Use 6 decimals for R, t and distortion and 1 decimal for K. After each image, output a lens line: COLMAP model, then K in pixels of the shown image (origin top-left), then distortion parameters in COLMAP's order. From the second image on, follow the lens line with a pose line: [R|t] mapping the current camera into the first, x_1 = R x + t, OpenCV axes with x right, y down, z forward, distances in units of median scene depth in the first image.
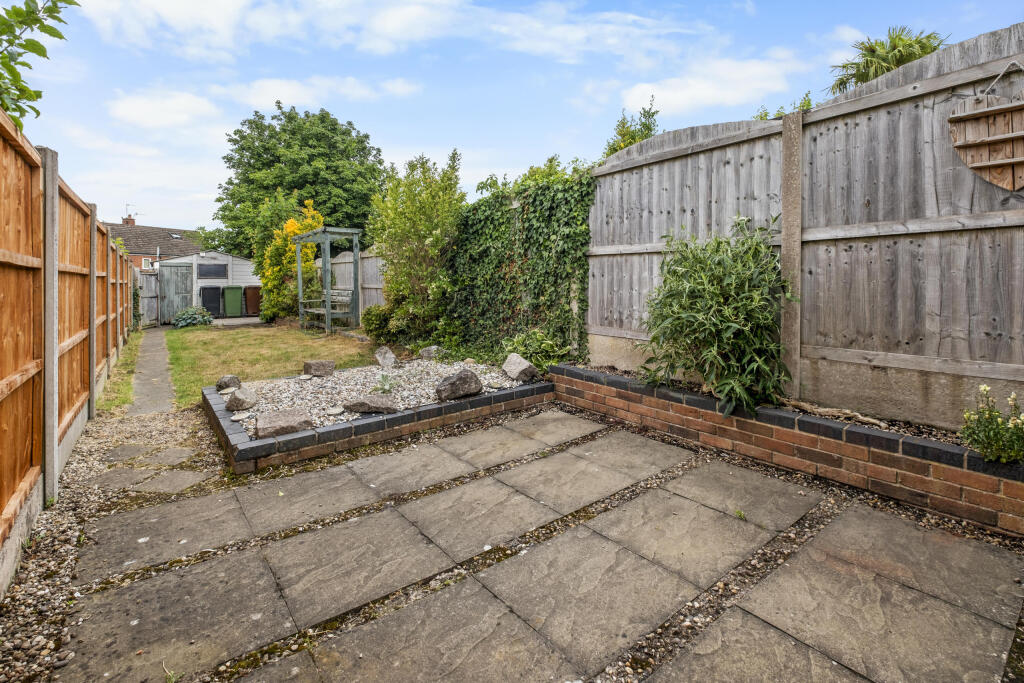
lens RADIAL K [[448.6, 0, 512.0], [0, 448.6, 341.5], [0, 0, 1]] dist [-0.000685, -0.000097]
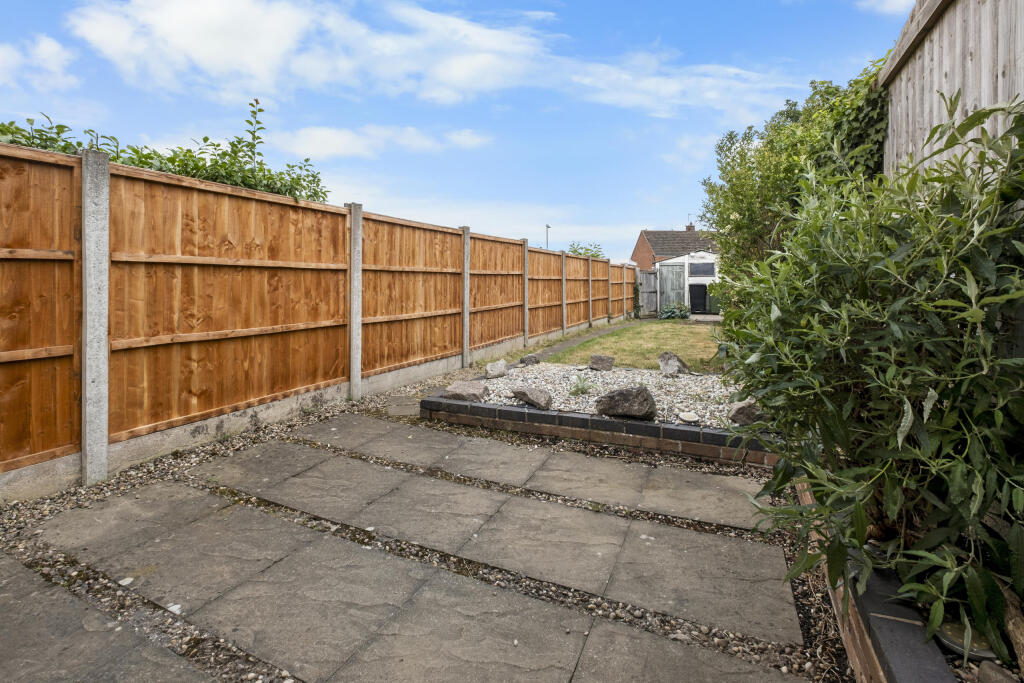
lens RADIAL K [[466.2, 0, 512.0], [0, 466.2, 341.5], [0, 0, 1]] dist [-0.001742, -0.000216]
pose [[0.461978, 0.122065, -0.878451, 0.759440], [-0.123288, 0.989705, 0.072687, -0.075072], [0.878280, 0.074723, 0.472271, 0.554473]]
